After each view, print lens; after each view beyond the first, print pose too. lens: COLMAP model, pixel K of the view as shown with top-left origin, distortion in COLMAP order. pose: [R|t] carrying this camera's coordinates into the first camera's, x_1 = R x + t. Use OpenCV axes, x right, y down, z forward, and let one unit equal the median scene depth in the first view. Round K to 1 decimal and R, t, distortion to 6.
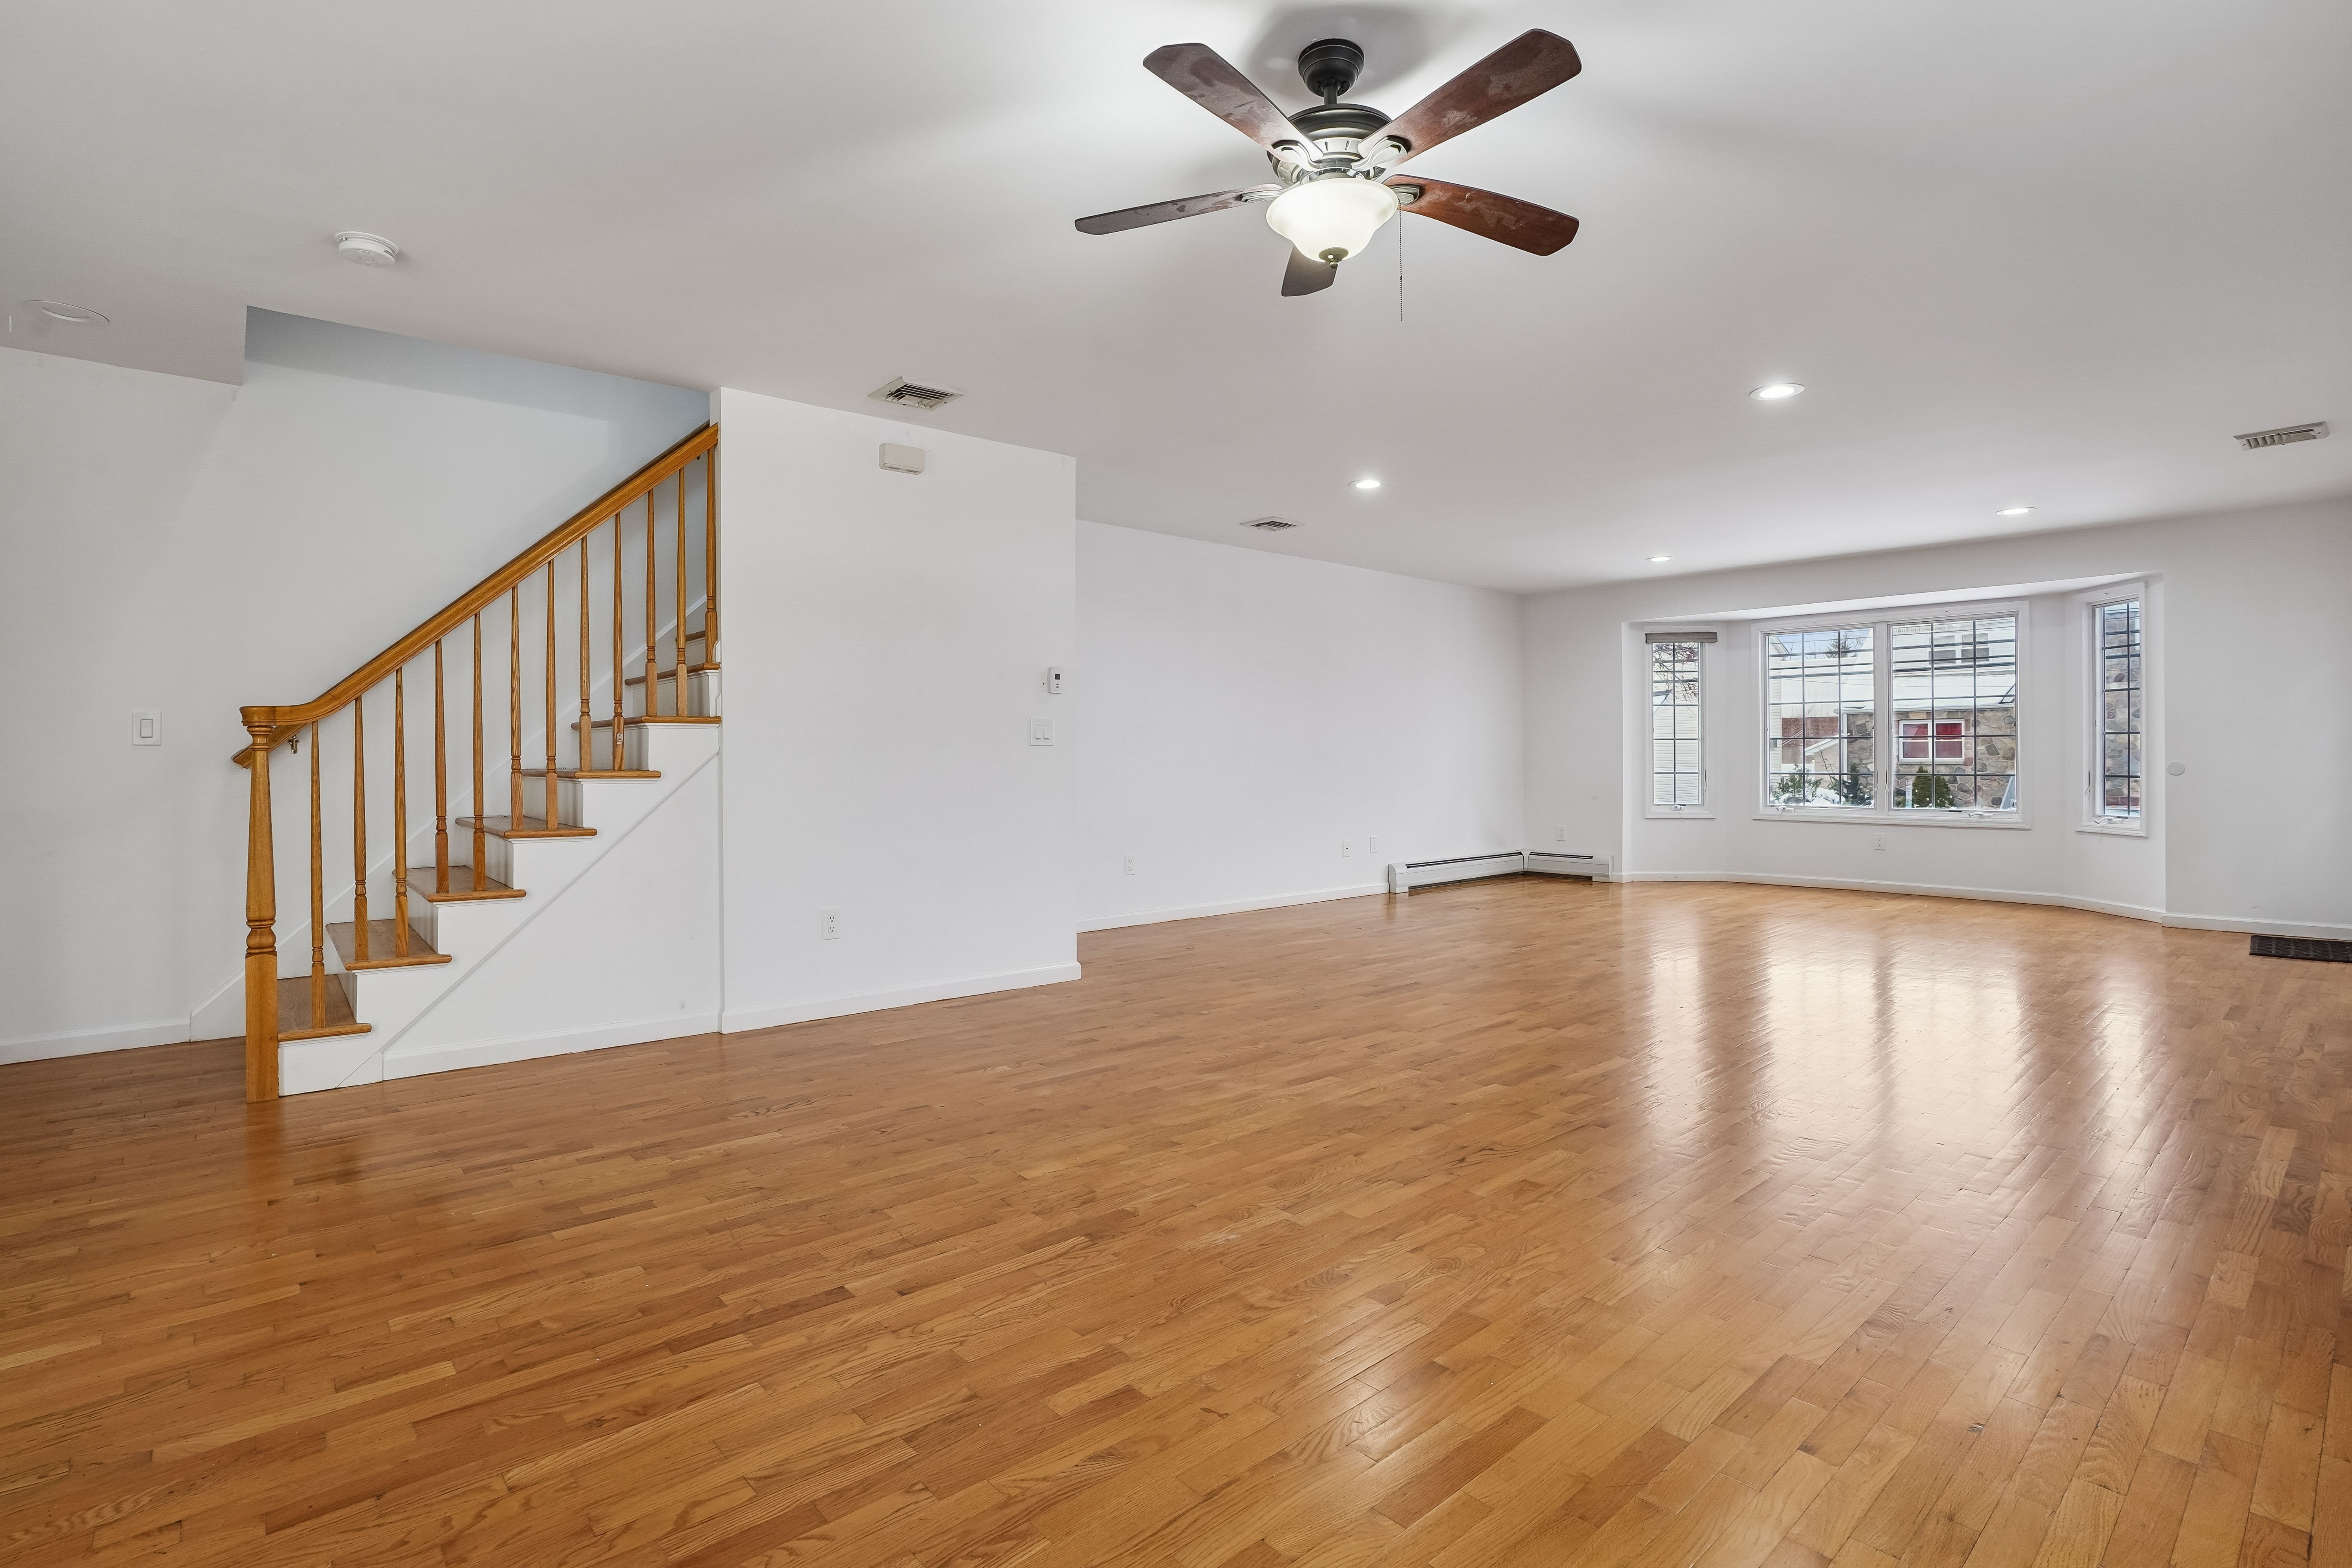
lens RADIAL K [[1178.1, 0, 1176.5], [0, 1178.1, 772.6], [0, 0, 1]] dist [0.001732, 0.000509]
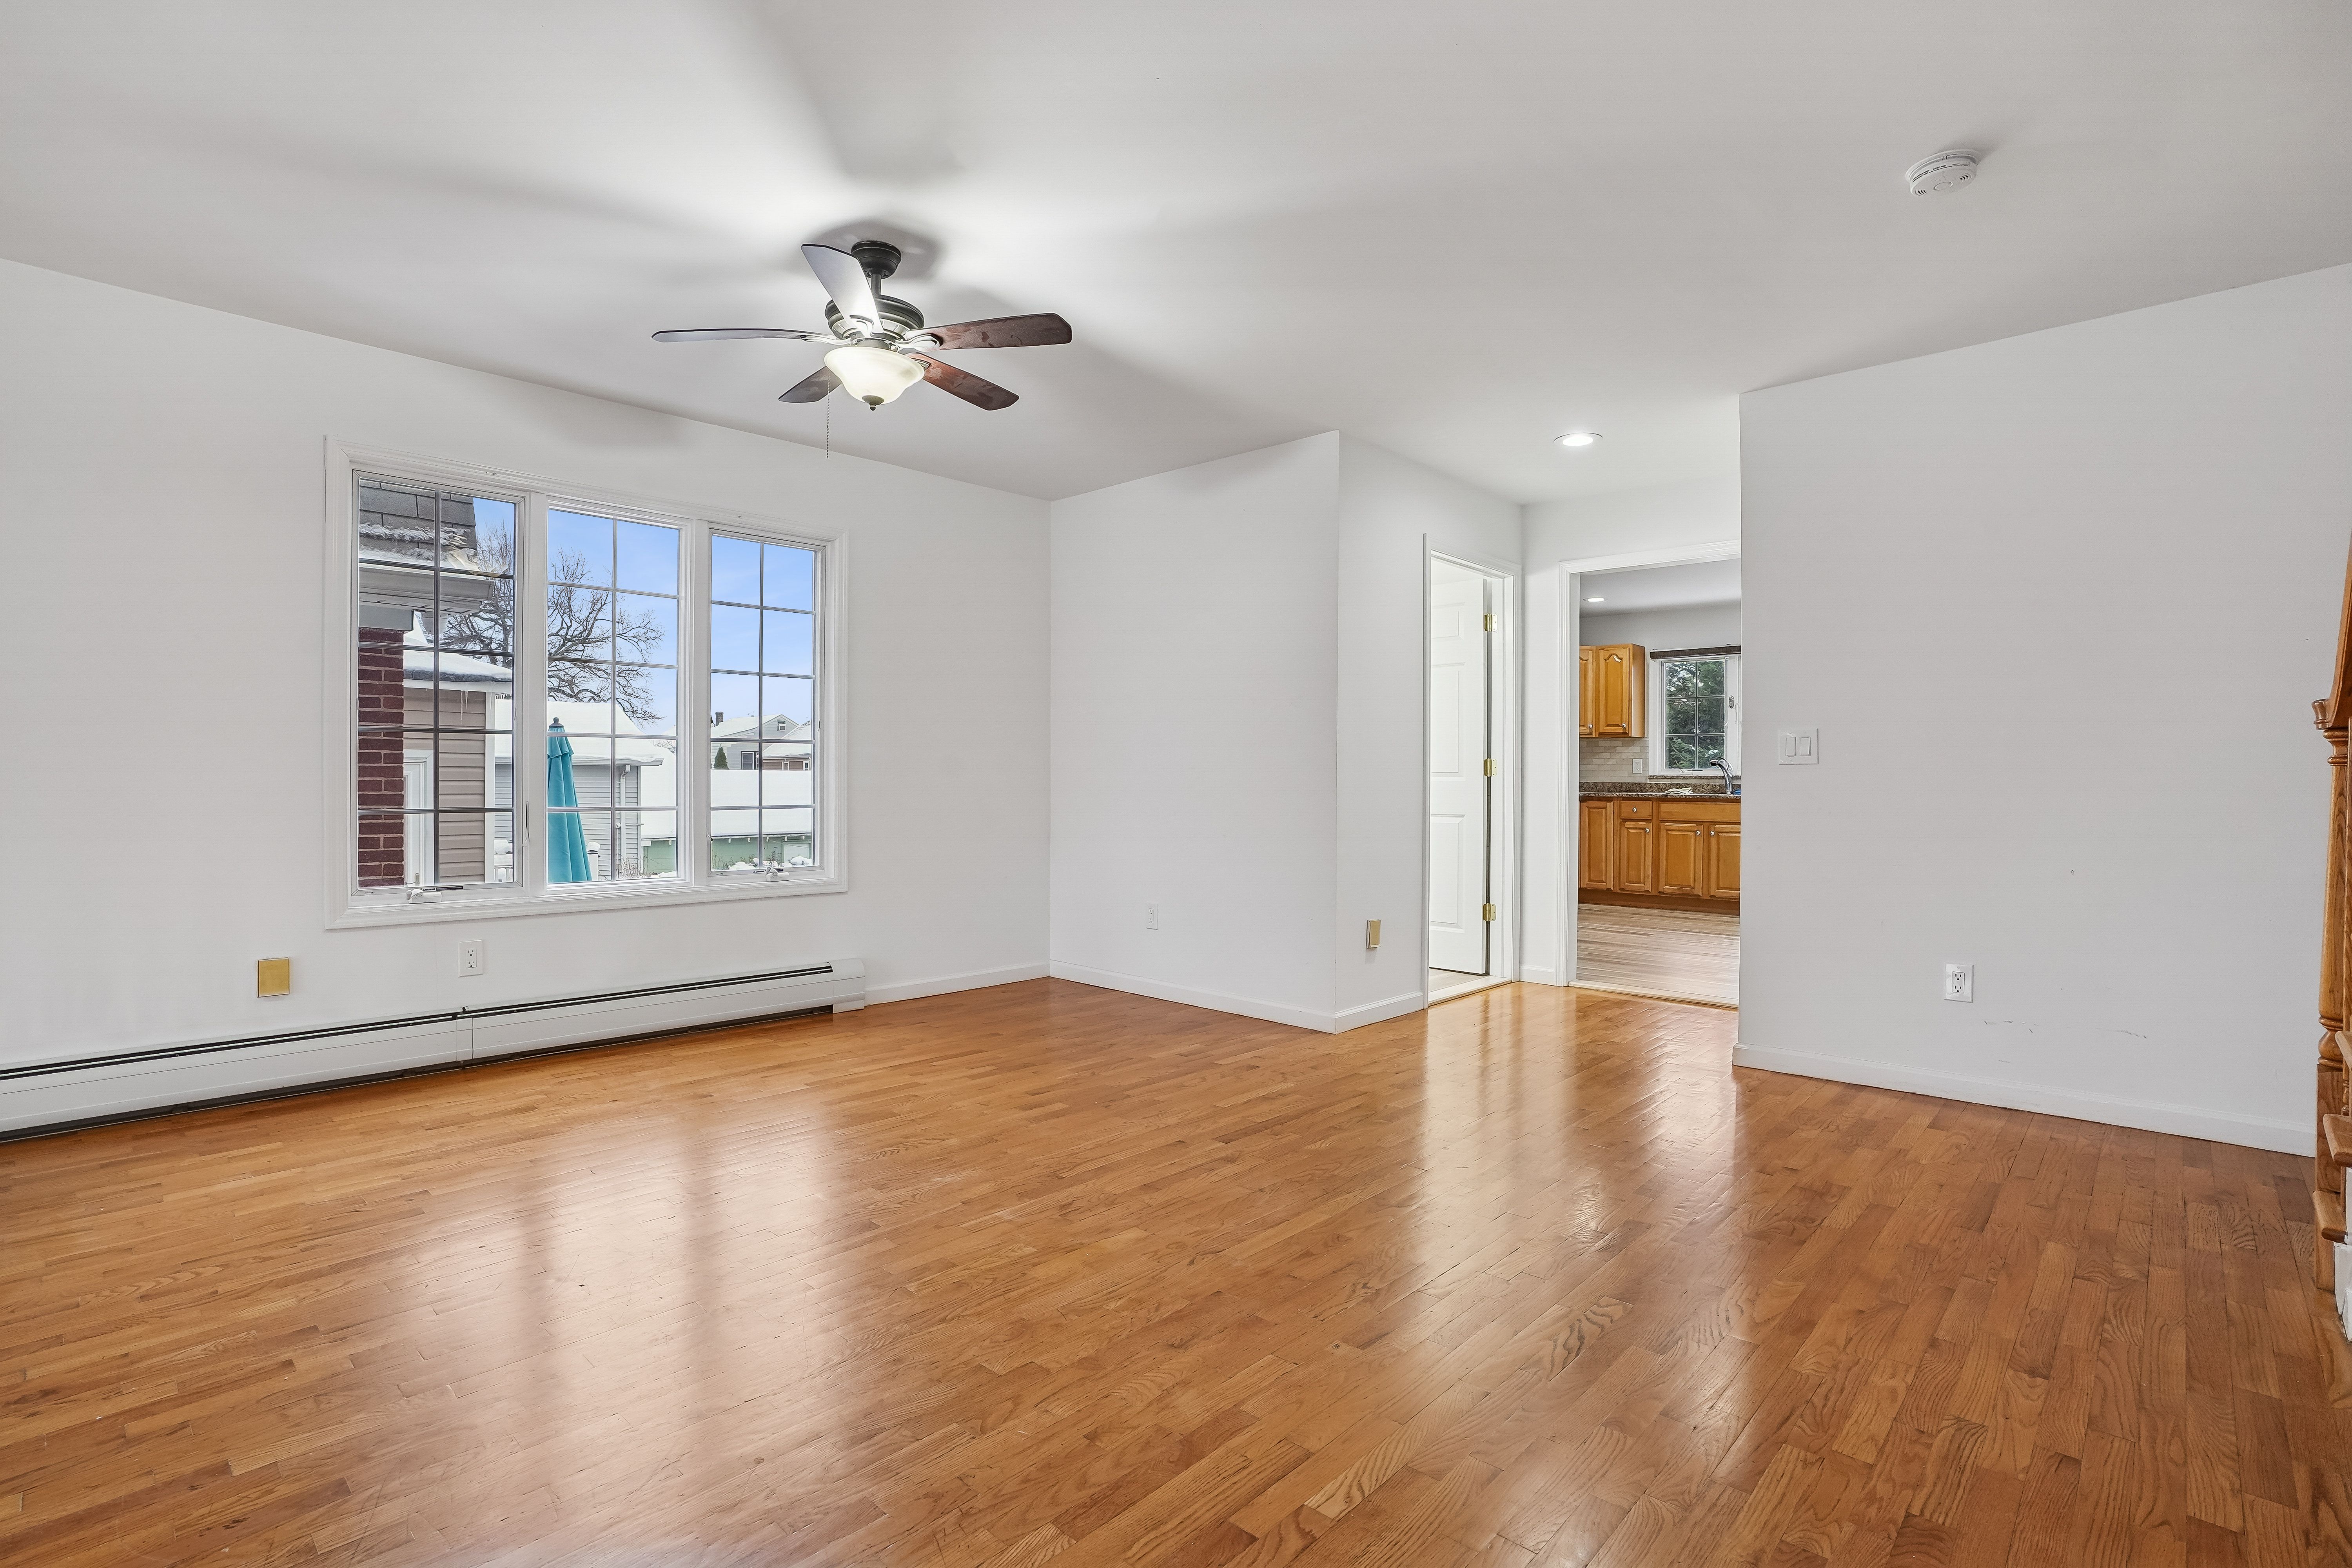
lens RADIAL K [[1178.1, 0, 1176.2], [0, 1178.1, 778.2], [0, 0, 1]] dist [0.001732, 0.000509]
pose [[-0.995821, -0.002773, -0.091286, -0.082649], [-0.004141, 0.999882, 0.014797, -0.027357], [0.091234, 0.015113, -0.995715, 2.213436]]
